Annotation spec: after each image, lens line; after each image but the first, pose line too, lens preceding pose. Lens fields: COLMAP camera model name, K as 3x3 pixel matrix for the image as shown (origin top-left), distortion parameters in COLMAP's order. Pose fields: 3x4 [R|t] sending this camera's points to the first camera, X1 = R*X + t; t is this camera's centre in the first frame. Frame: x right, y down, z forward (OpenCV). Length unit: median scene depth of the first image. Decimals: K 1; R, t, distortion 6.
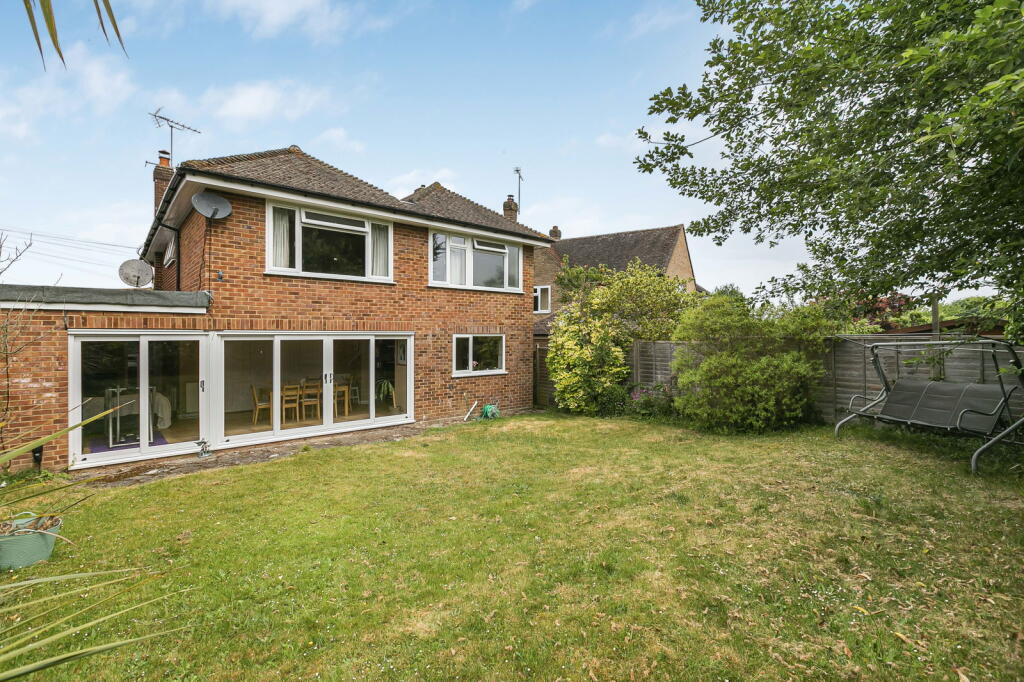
lens RADIAL K [[466.3, 0, 511.1], [0, 466.3, 338.5], [0, 0, 1]] dist [0.001544, -0.000135]
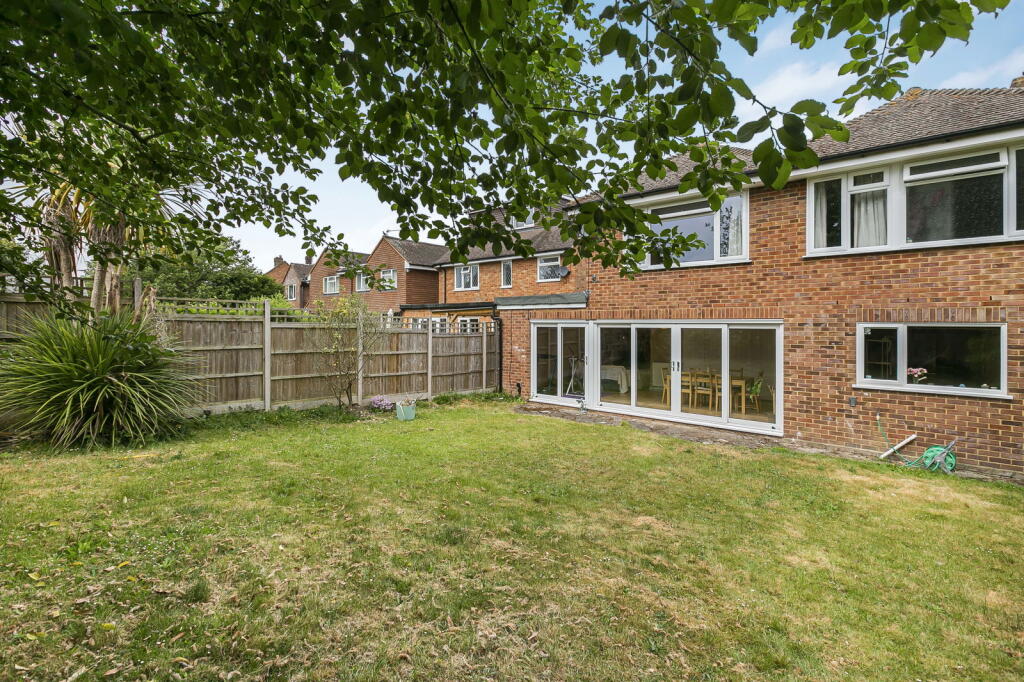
lens RADIAL K [[466.3, 0, 500.7], [0, 466.3, 320.6], [0, 0, 1]] dist [0.001544, -0.000135]
pose [[0.124858, -0.004953, -0.992162, 0.517399], [-0.010539, 0.999925, -0.006318, -0.003046], [0.992119, 0.011245, 0.124796, 0.453601]]
